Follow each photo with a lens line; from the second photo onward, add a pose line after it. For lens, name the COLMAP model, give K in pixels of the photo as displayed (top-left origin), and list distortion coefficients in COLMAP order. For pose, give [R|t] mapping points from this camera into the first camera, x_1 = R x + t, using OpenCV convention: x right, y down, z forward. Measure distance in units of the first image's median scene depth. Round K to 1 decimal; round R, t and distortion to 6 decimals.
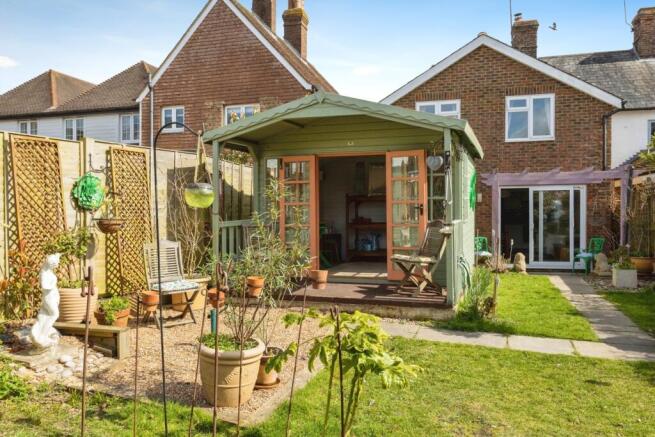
lens RADIAL K [[564.1, 0, 323.0], [0, 564.1, 195.8], [0, 0, 1]] dist [0.008115, 0.003690]
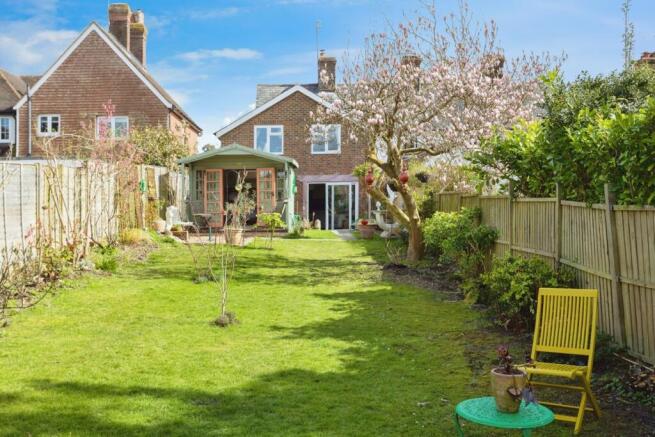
lens RADIAL K [[756.2, 0, 327.3], [0, 756.2, 218.0], [0, 0, 1]] dist [0.025759, 0.000000]
pose [[0.948986, -0.011959, 0.315091, -0.308114], [0.000326, 0.999317, 0.036947, 0.004781], [-0.315318, -0.034960, 0.948342, -1.042327]]
